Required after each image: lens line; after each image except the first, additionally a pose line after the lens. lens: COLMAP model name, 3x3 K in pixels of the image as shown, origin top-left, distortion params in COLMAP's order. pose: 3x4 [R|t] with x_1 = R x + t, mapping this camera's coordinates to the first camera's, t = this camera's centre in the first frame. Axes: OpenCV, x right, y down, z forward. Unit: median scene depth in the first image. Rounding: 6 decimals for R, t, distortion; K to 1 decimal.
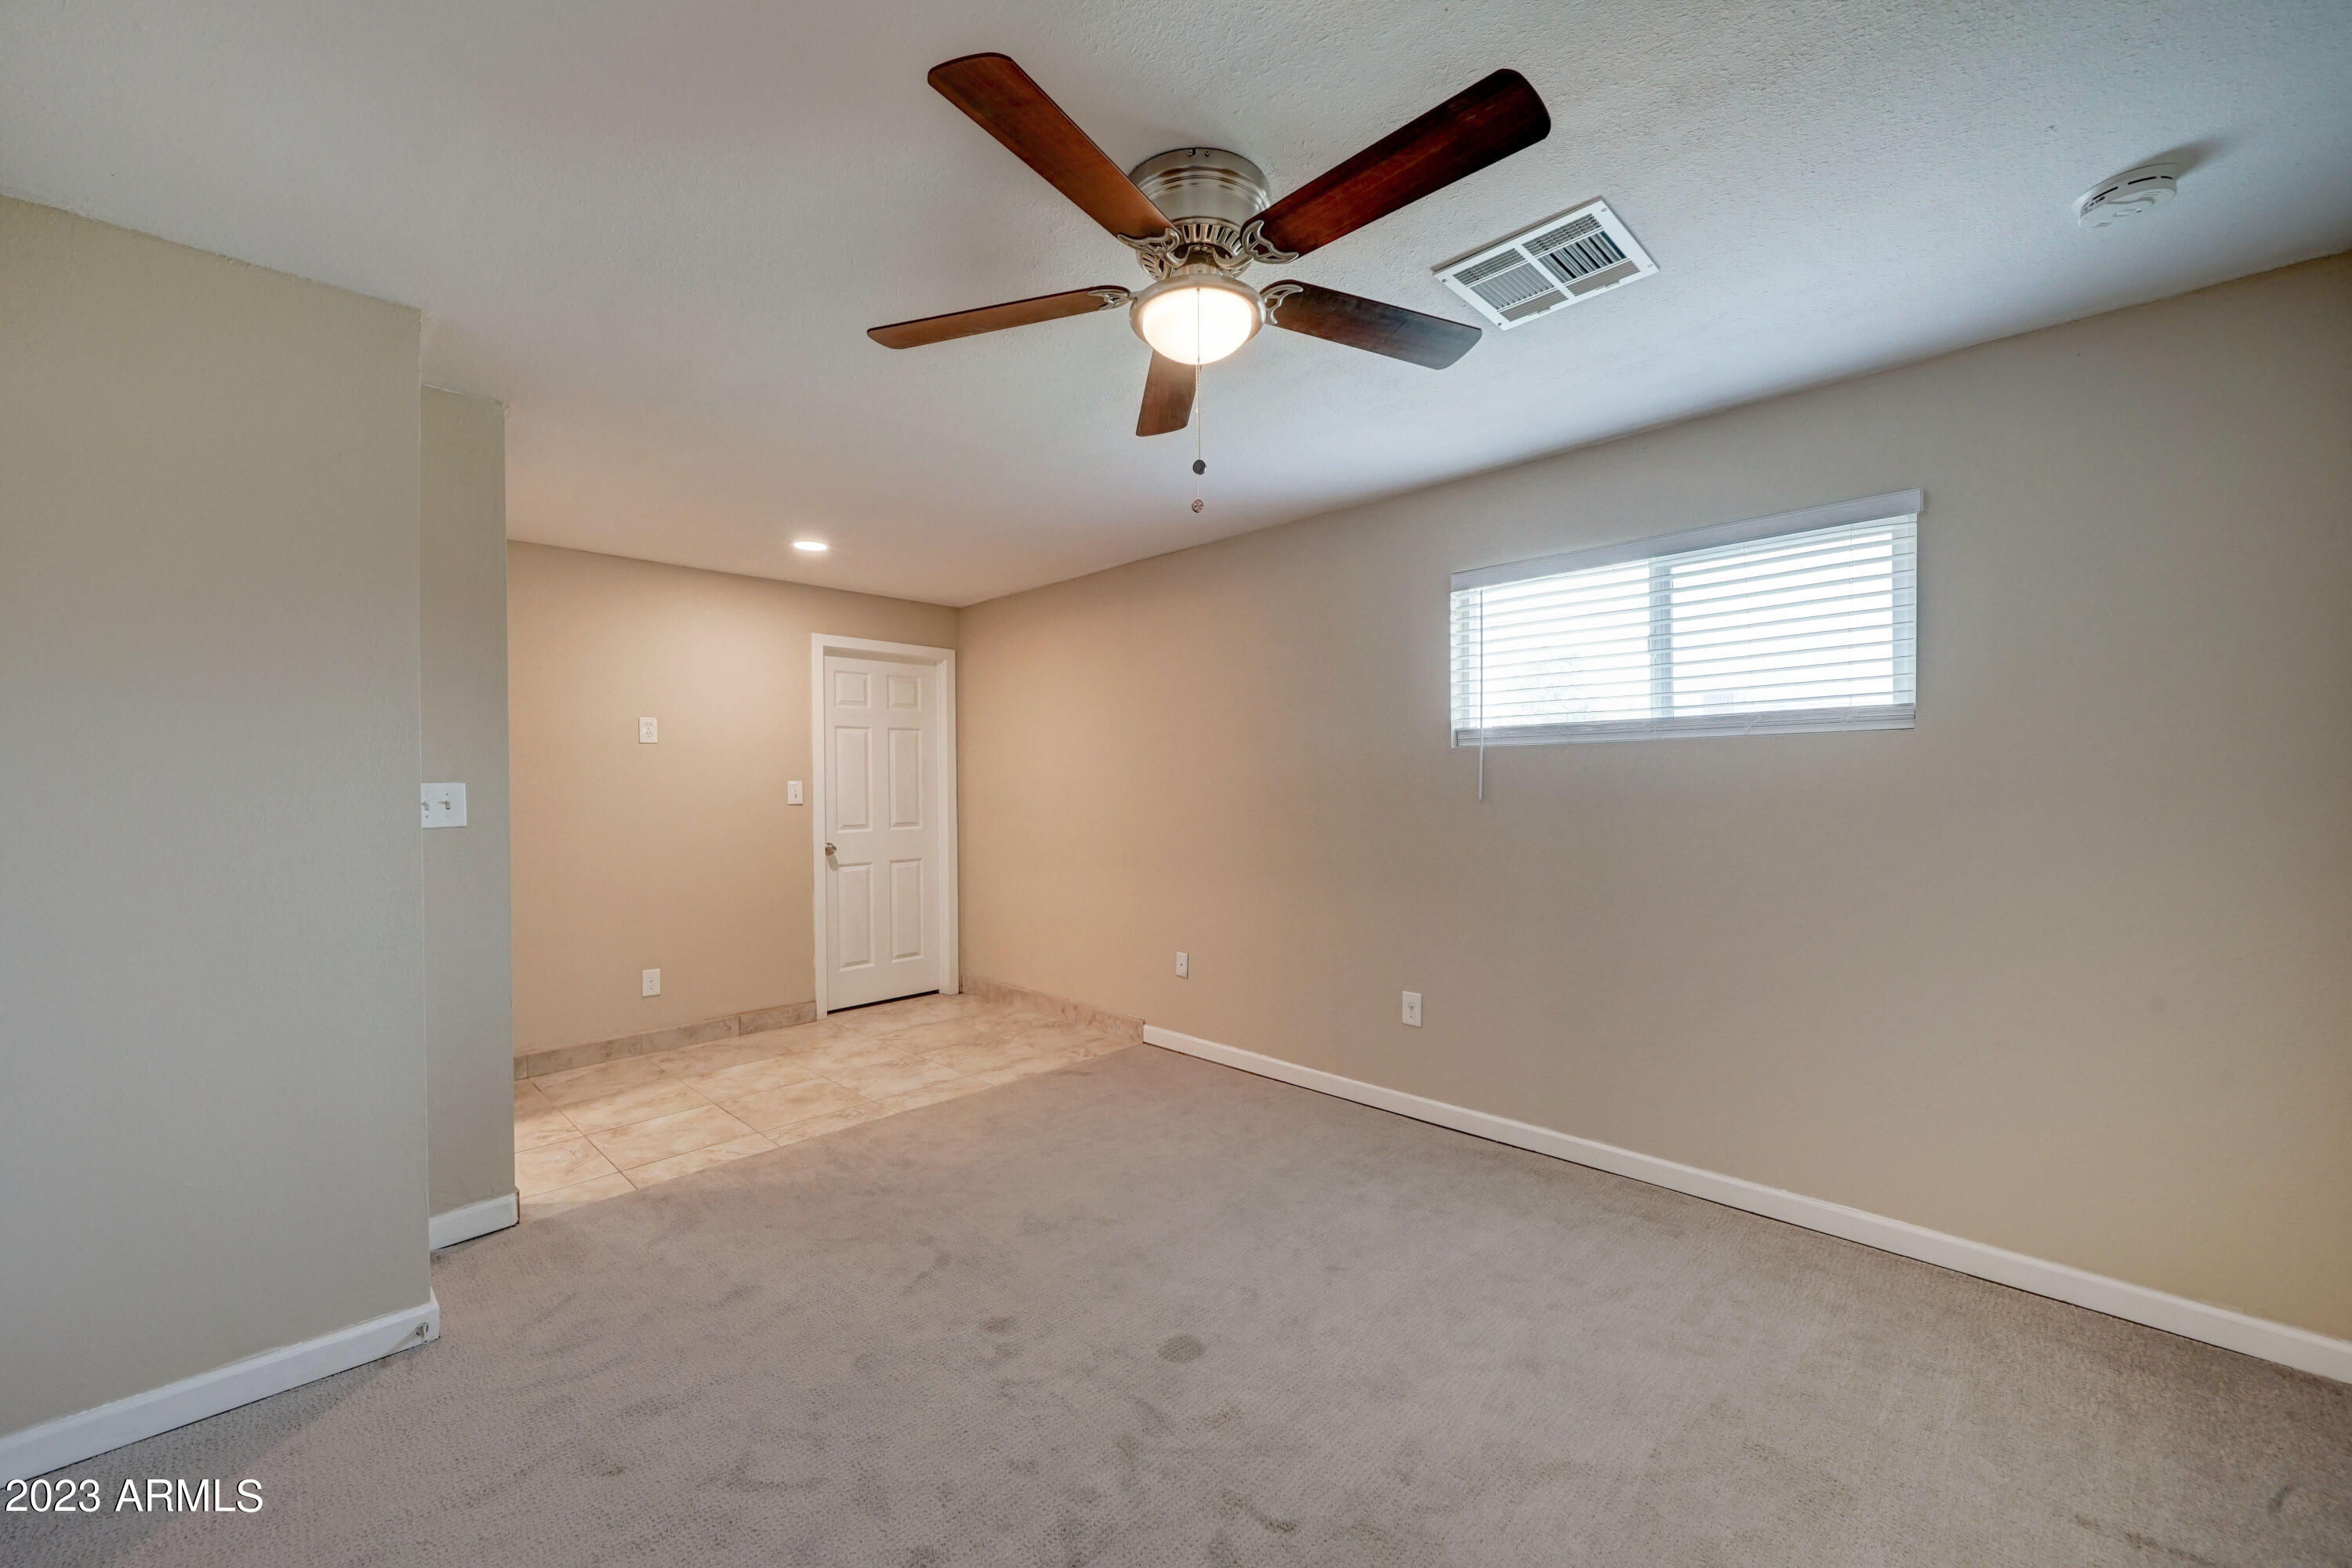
lens RADIAL K [[901.6, 0, 1169.9], [0, 901.6, 788.2], [0, 0, 1]] dist [0.001000, -0.000384]
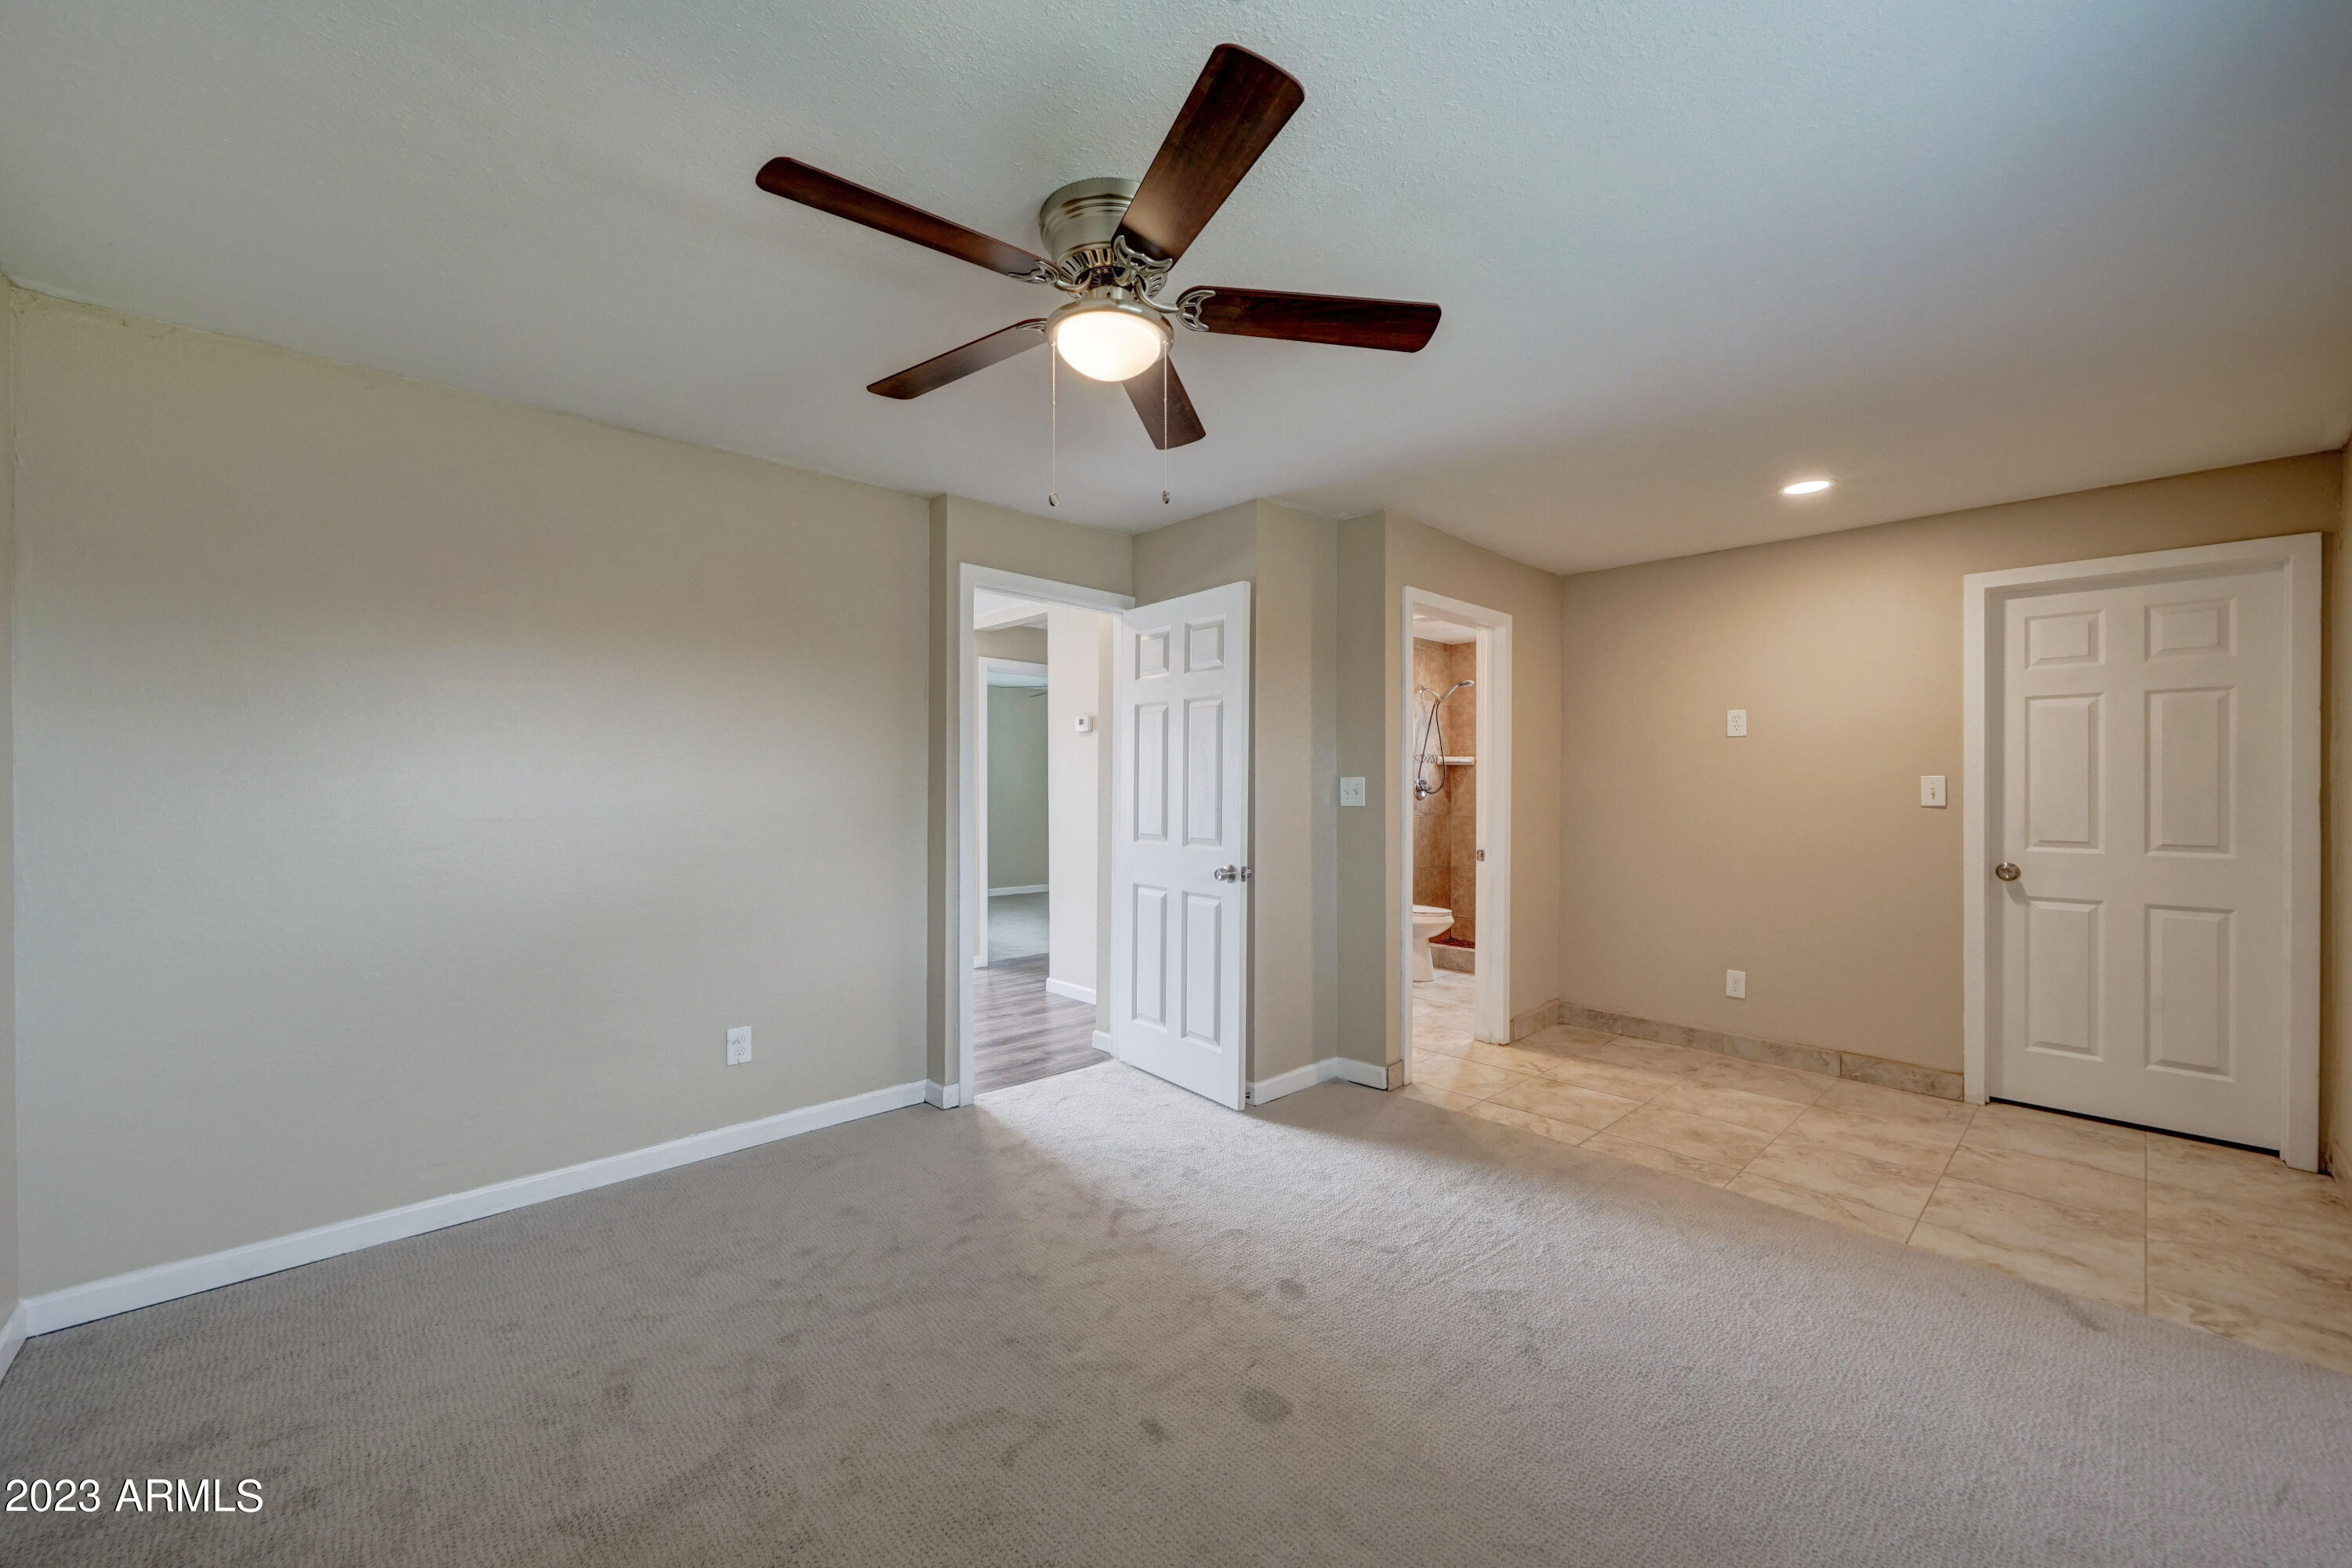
lens RADIAL K [[901.6, 0, 1162.6], [0, 901.6, 781.6], [0, 0, 1]] dist [0.001000, -0.000384]
pose [[-0.046786, 0.005401, -0.998890, 0.439728], [-0.007295, 0.999957, 0.005749, -0.003034], [0.998878, 0.007555, -0.046744, 0.450412]]
